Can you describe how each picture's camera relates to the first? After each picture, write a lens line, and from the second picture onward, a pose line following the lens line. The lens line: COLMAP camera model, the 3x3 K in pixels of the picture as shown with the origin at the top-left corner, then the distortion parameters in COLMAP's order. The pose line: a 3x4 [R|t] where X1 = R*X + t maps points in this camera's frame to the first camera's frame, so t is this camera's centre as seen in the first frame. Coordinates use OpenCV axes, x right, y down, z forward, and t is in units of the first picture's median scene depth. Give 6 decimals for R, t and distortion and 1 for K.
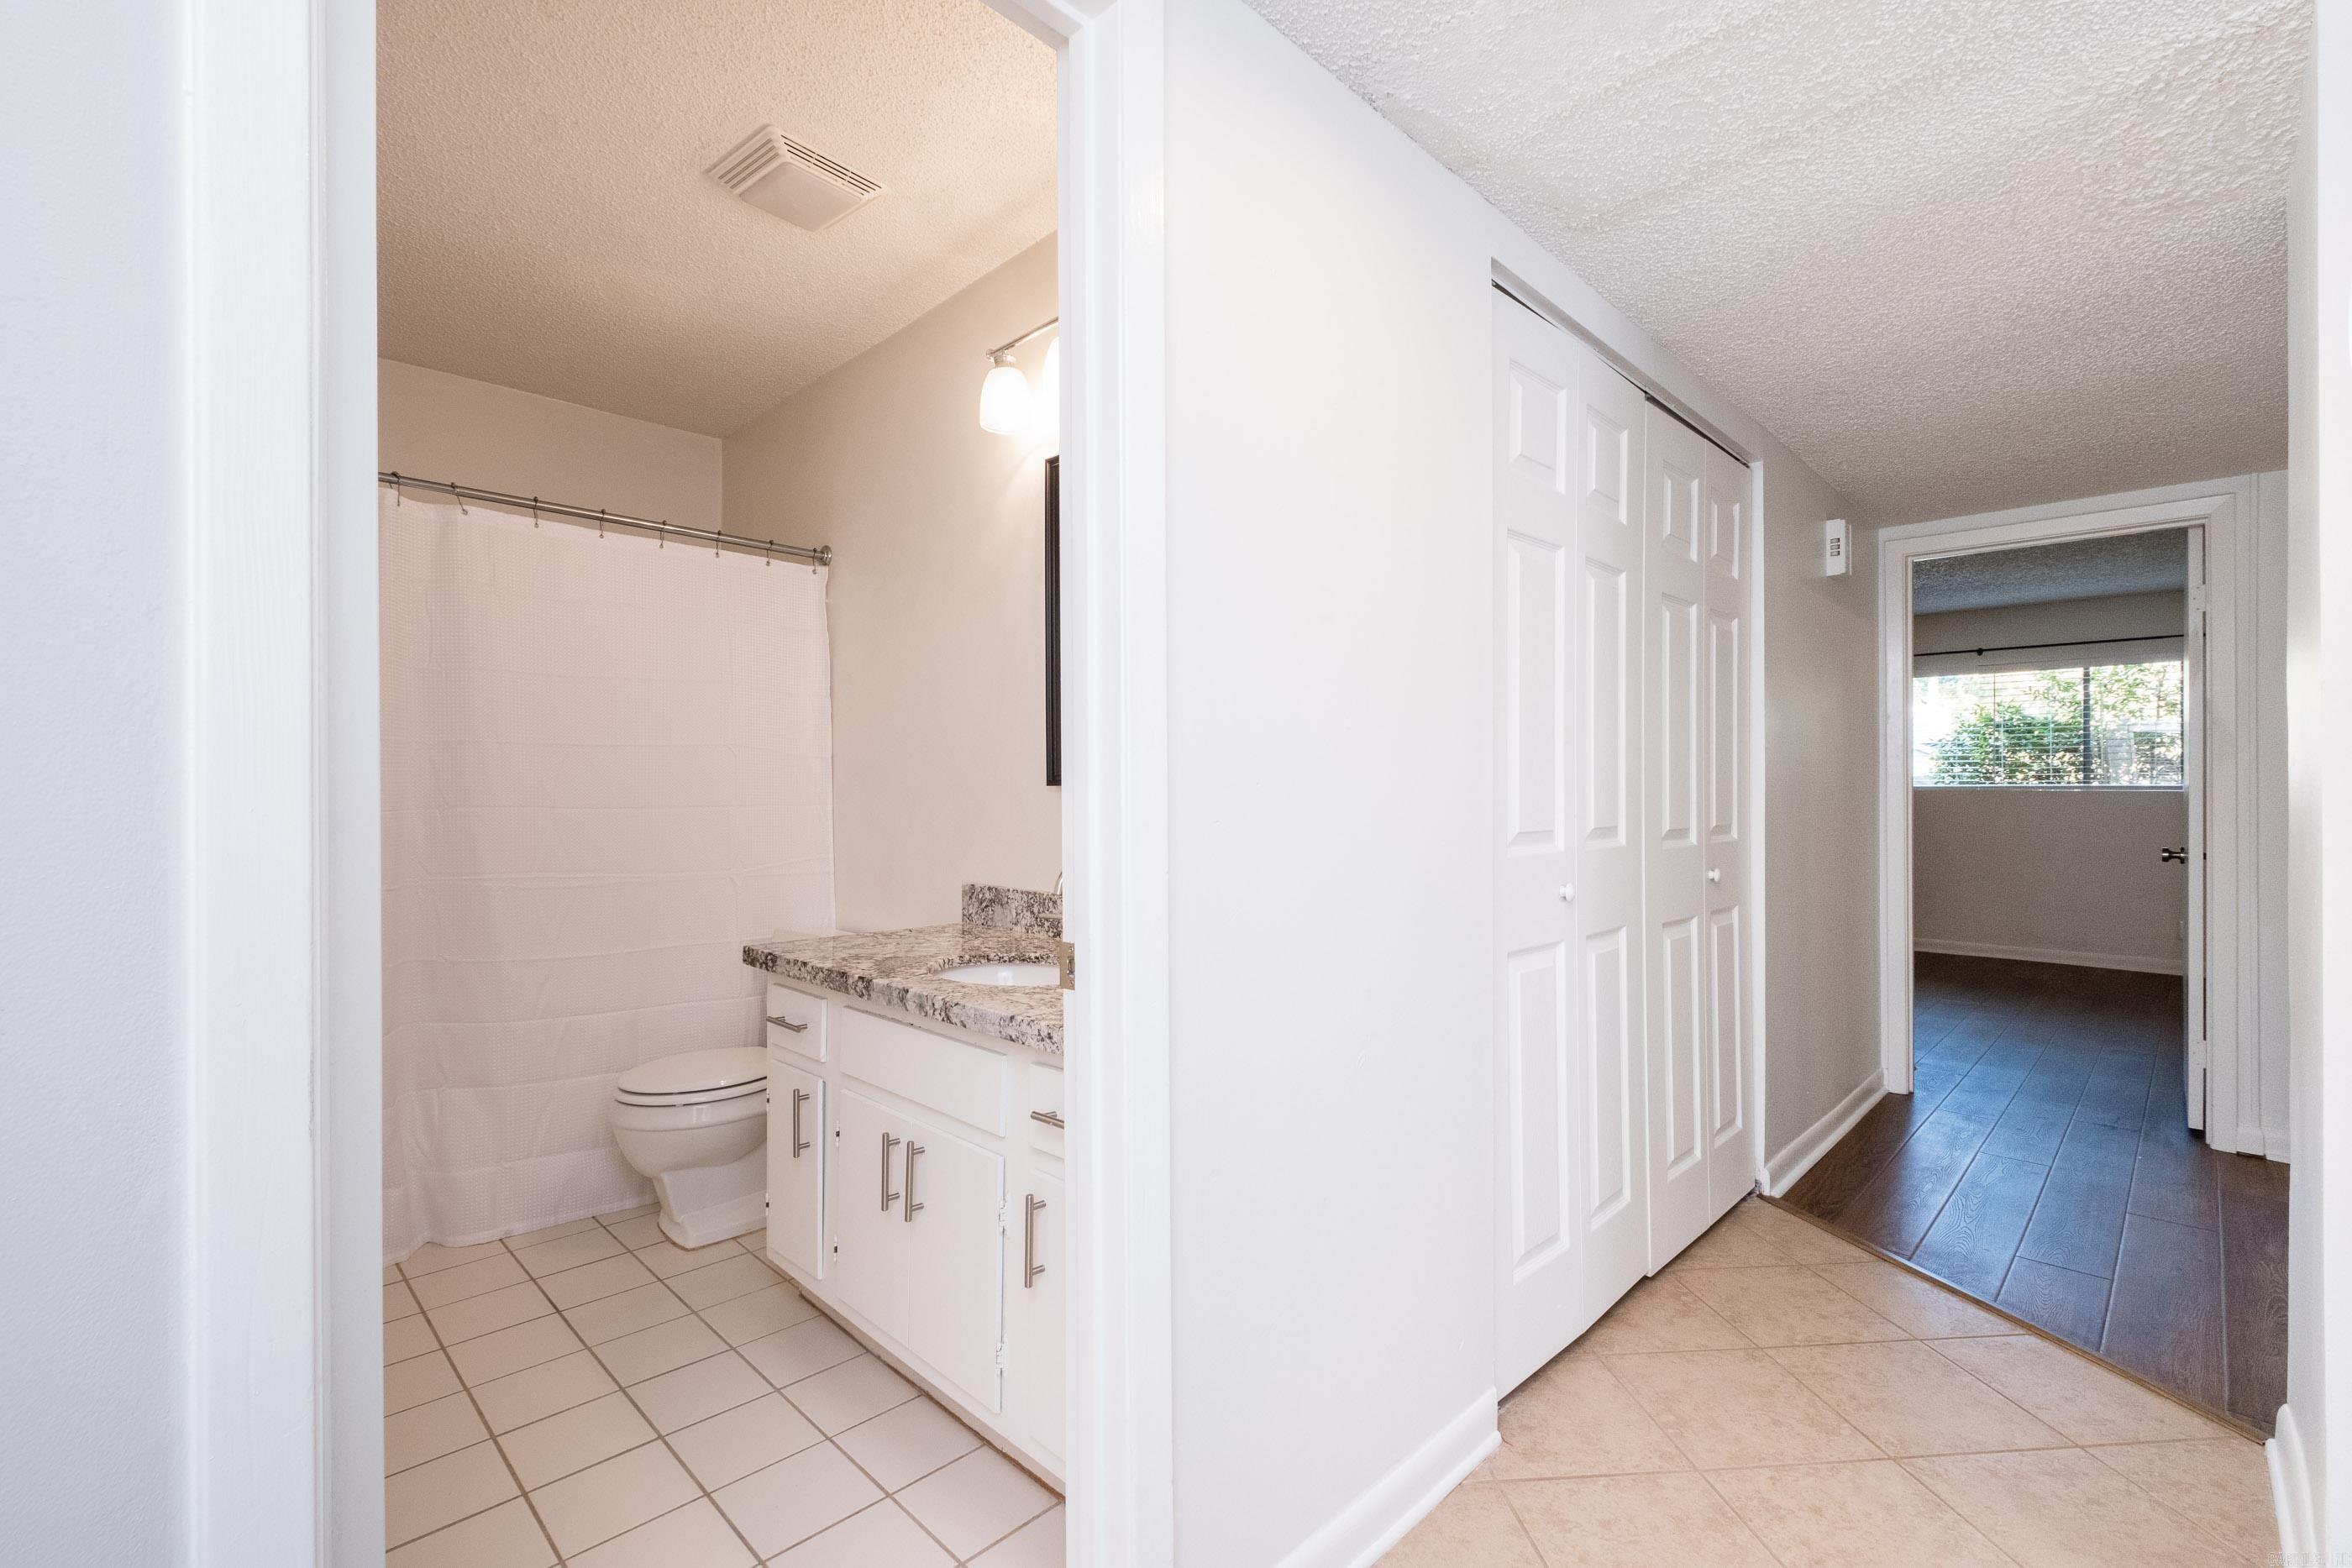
lens RADIAL K [[1031.7, 0, 1161.0], [0, 1031.7, 786.9], [0, 0, 1]] dist [0.002331, 0.000033]
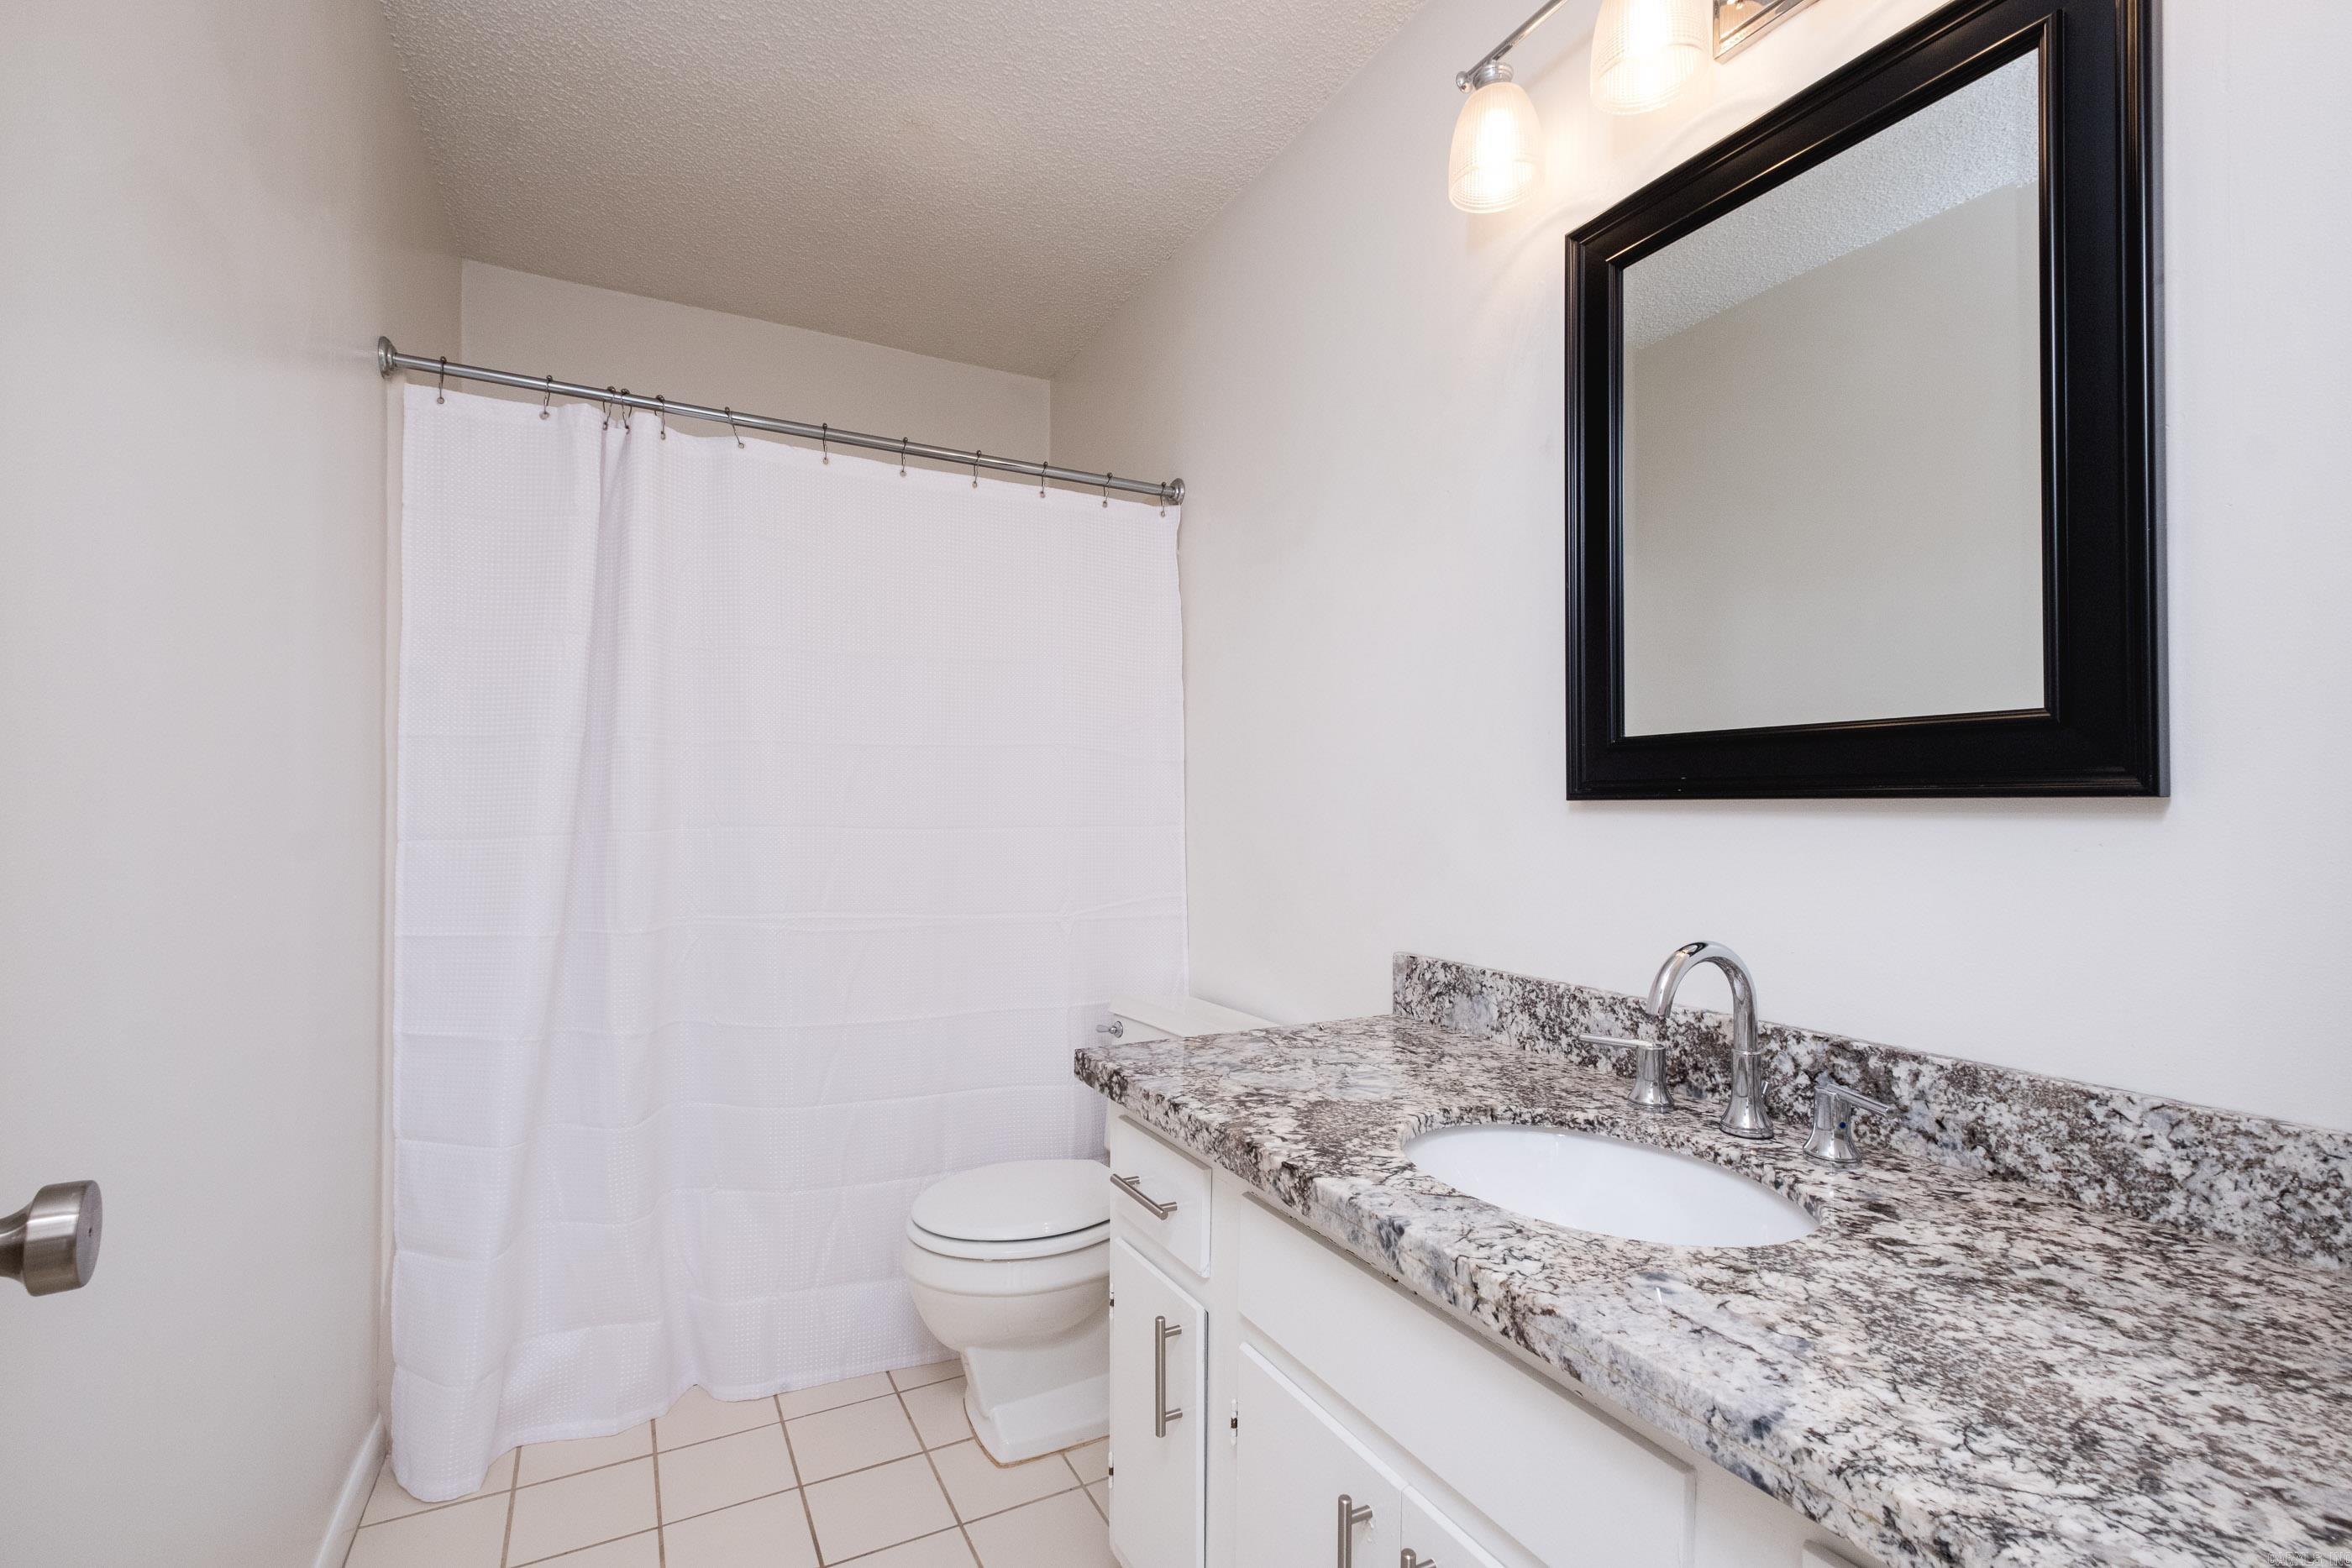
lens RADIAL K [[1031.7, 0, 1161.0], [0, 1031.7, 786.9], [0, 0, 1]] dist [0.002331, 0.000033]
pose [[0.956804, -0.001721, -0.290730, -0.150538], [-0.002309, 0.999906, -0.013520, 0.000114], [0.290726, 0.013607, 0.956710, 0.360465]]
